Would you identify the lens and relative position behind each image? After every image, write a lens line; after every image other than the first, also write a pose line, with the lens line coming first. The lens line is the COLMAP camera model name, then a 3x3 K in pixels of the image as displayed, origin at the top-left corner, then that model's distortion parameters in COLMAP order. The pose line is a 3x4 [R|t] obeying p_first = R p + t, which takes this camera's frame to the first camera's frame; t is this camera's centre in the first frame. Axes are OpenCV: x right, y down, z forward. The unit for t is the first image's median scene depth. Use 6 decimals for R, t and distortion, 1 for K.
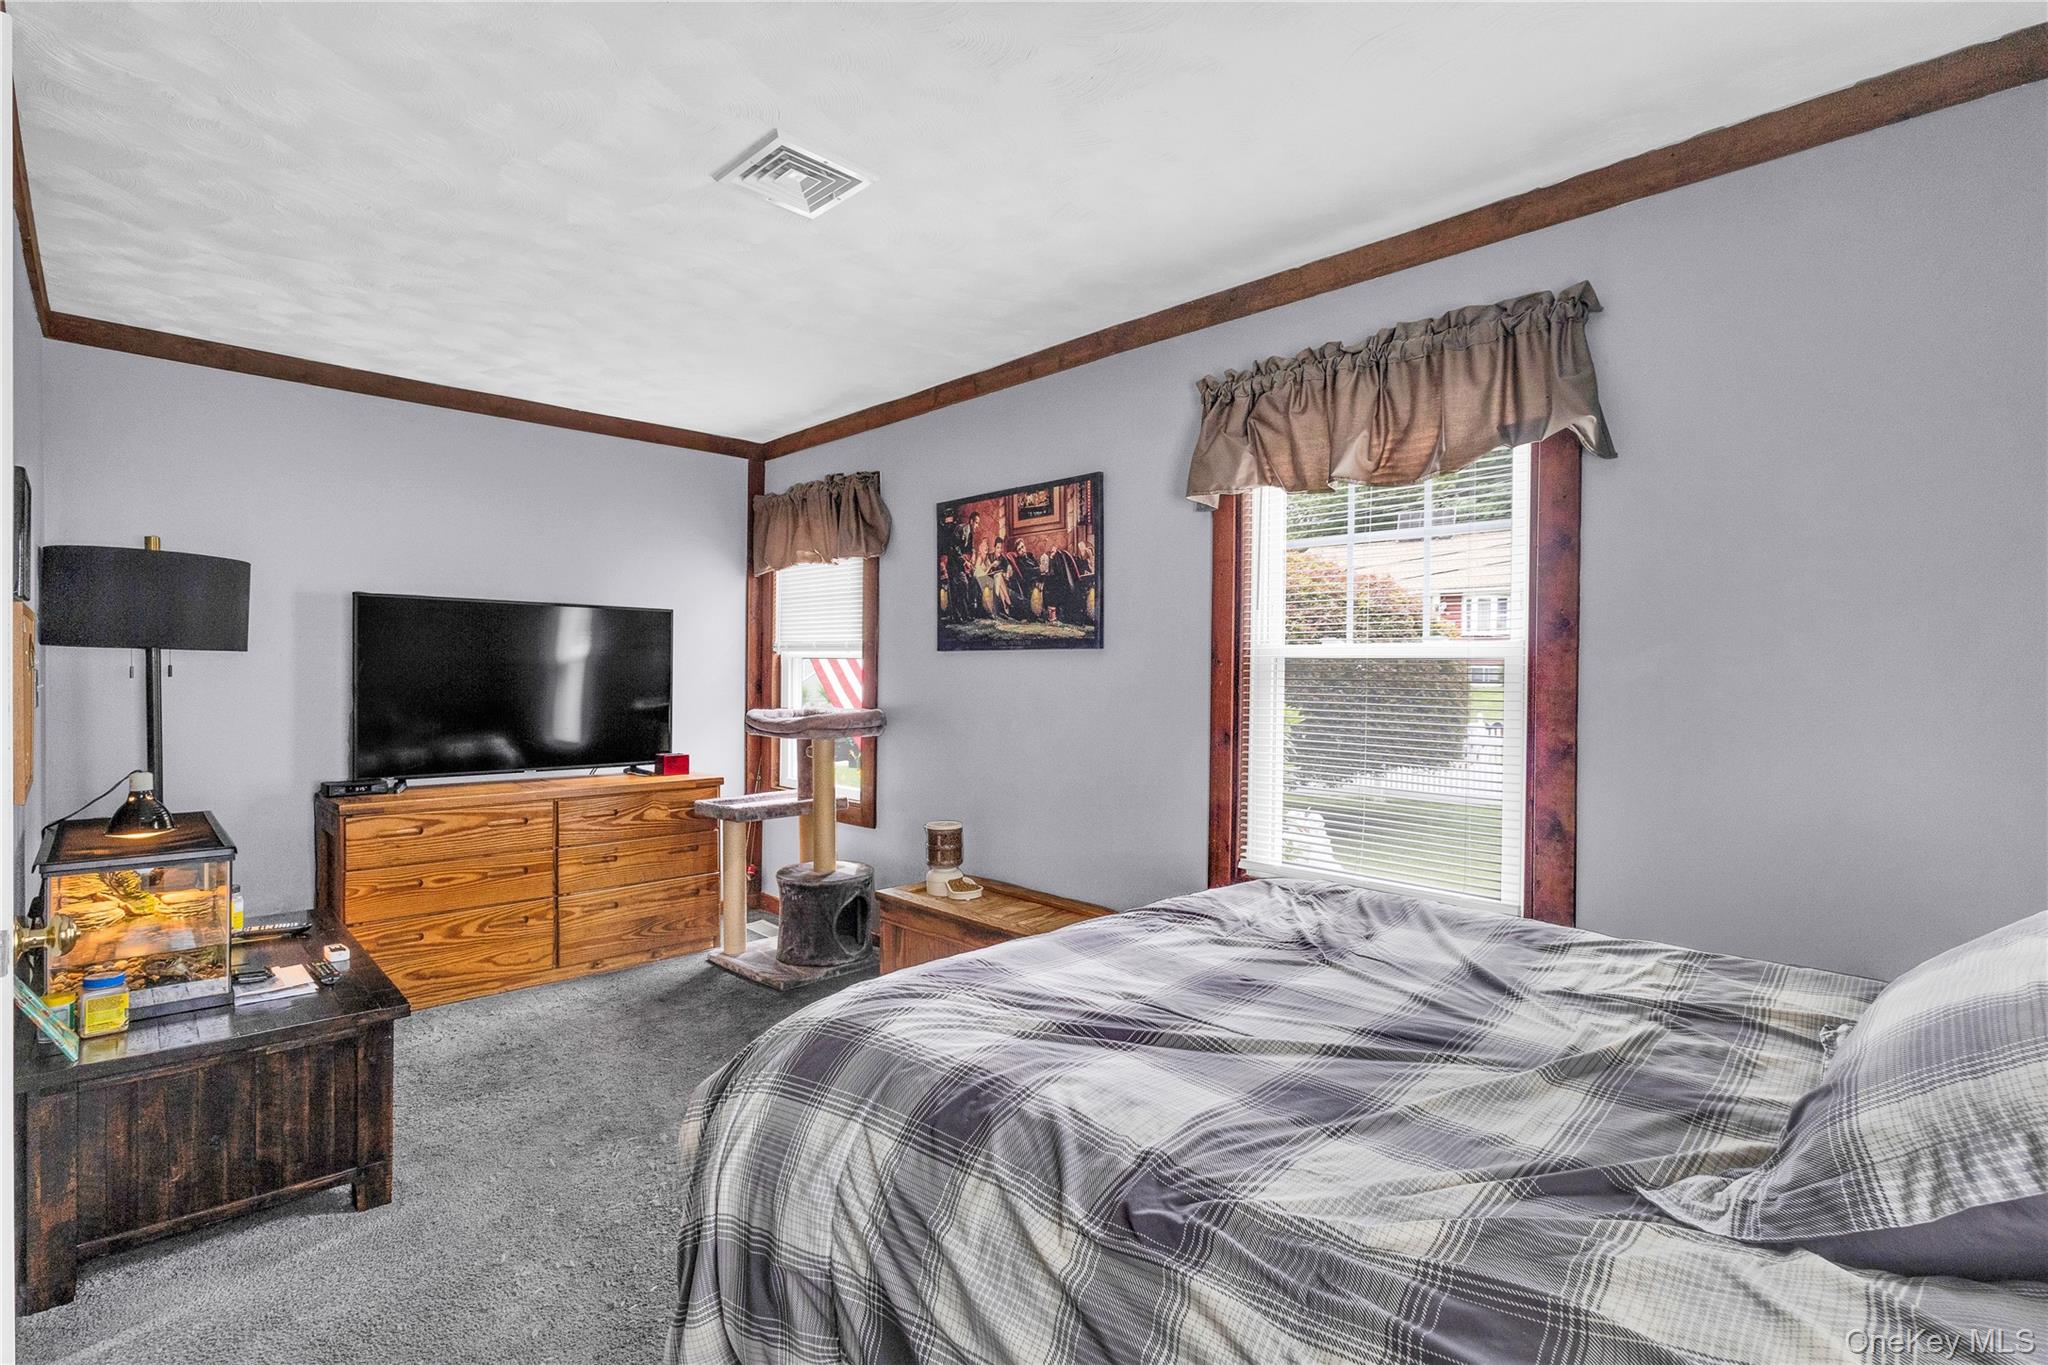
lens RADIAL K [[963.9, 0, 1021.1], [0, 963.9, 682.5], [0, 0, 1]] dist [0.002282, -0.000070]
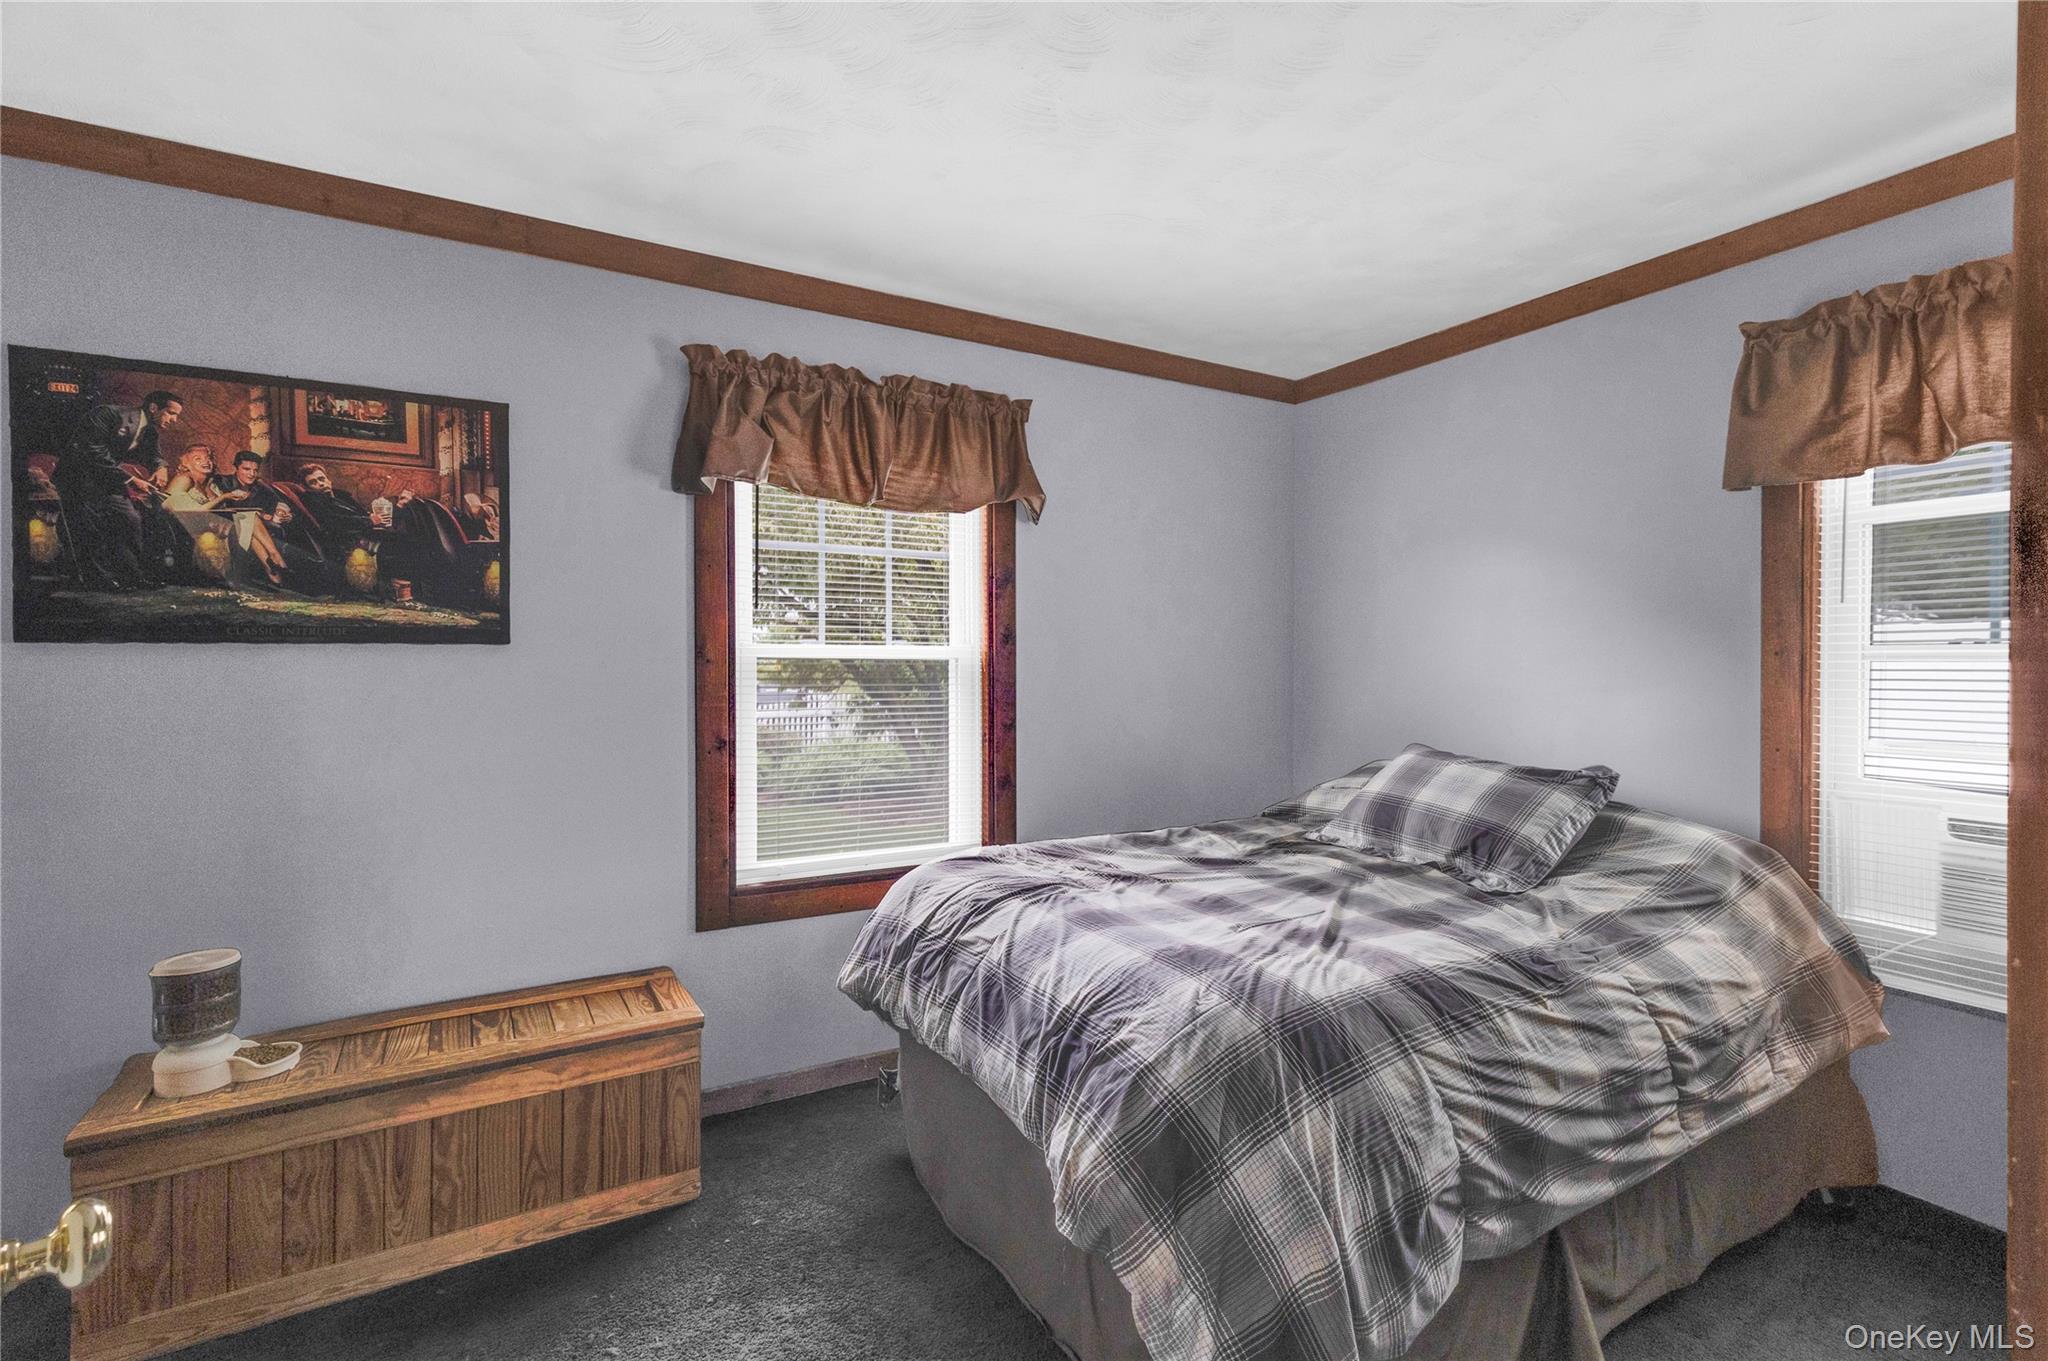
lens RADIAL K [[963.9, 0, 1020.8], [0, 963.9, 668.7], [0, 0, 1]] dist [0.002282, -0.000070]
pose [[0.232698, -0.010721, 0.972490, -0.521464], [0.018249, 0.999811, 0.006655, -0.013586], [-0.972378, 0.016199, 0.232850, 0.429523]]
